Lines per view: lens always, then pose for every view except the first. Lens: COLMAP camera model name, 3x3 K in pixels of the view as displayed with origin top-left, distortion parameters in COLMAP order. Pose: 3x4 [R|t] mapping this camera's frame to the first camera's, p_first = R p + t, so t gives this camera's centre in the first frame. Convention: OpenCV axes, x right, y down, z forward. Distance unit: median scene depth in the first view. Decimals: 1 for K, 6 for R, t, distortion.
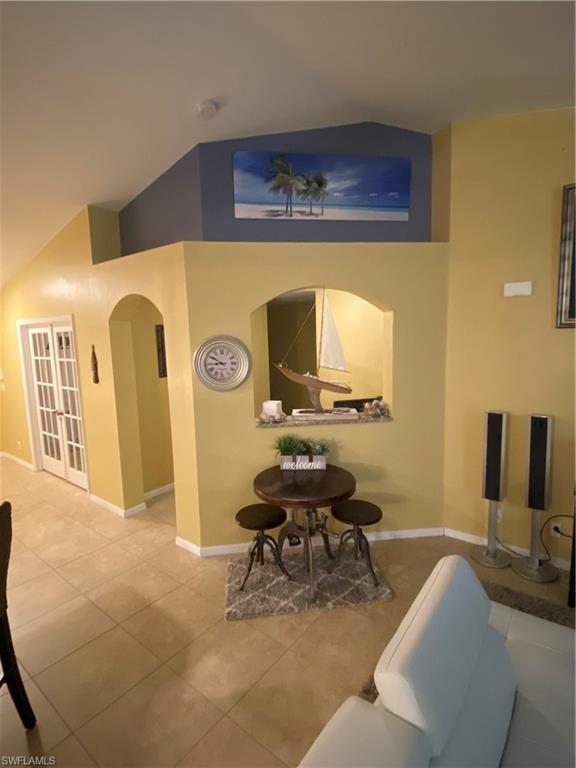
lens RADIAL K [[388.6, 0, 291.1], [0, 388.6, 380.2], [0, 0, 1]] dist [0.039311, -0.036368]
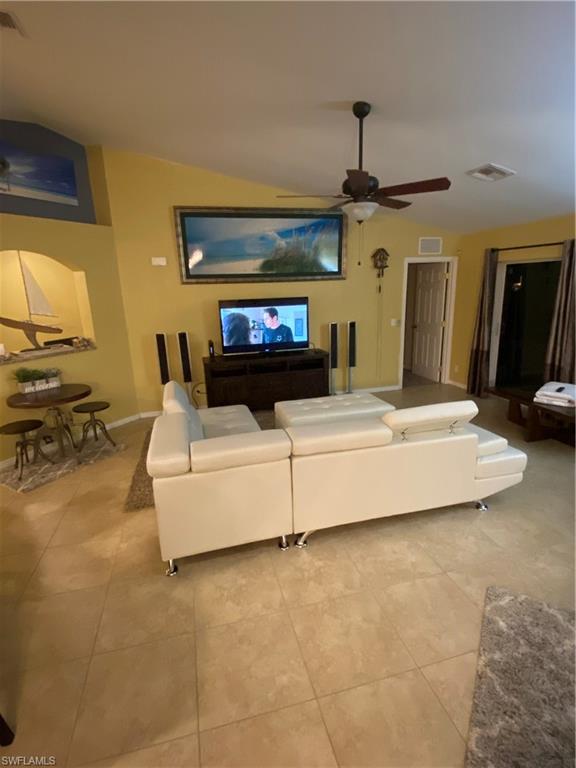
lens RADIAL K [[388.6, 0, 291.1], [0, 388.6, 380.2], [0, 0, 1]] dist [0.039311, -0.036368]
pose [[0.603966, -0.182418, 0.775854, -0.519346], [0.114737, 0.983215, 0.141855, 0.107810], [-0.788708, 0.003344, 0.614758, -0.533484]]
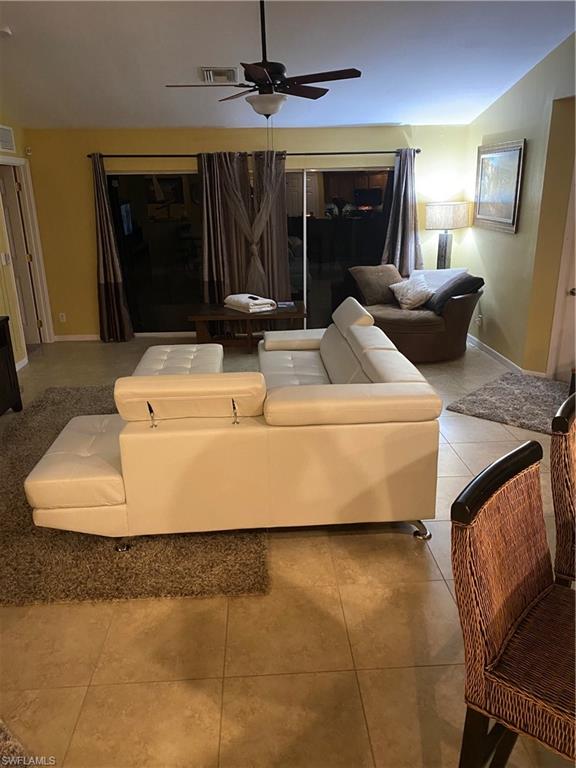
lens RADIAL K [[590.1, 0, 288.0], [0, 590.1, 384.0], [0, 0, 1]] dist [0.016709, 0.000570]
pose [[-0.655814, -0.210351, 0.725025, -0.658704], [0.125514, 0.916647, 0.379479, -0.091081], [-0.744416, 0.339868, -0.574748, 0.882694]]
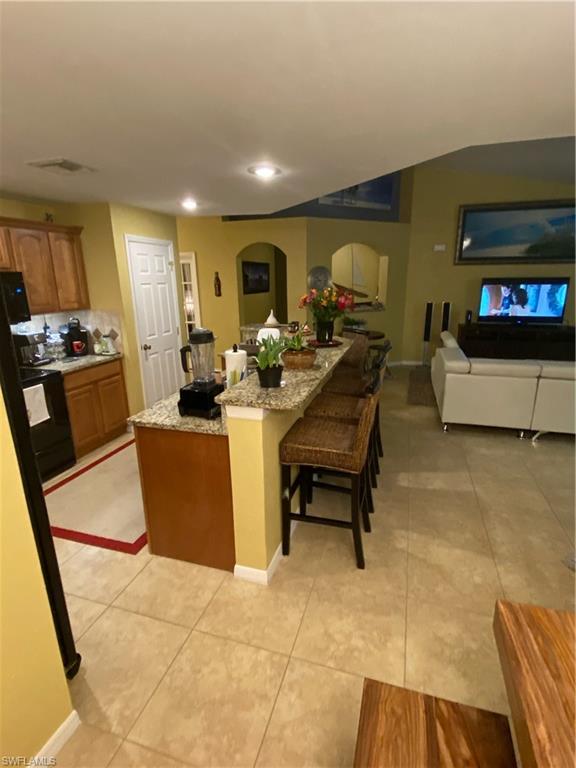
lens RADIAL K [[388.6, 0, 291.1], [0, 388.6, 380.2], [0, 0, 1]] dist [0.039311, -0.036368]
pose [[0.933196, -0.080308, 0.350280, -1.121338], [0.032779, 0.989669, 0.139573, 0.190977], [-0.357870, -0.118767, 0.926188, -0.929515]]
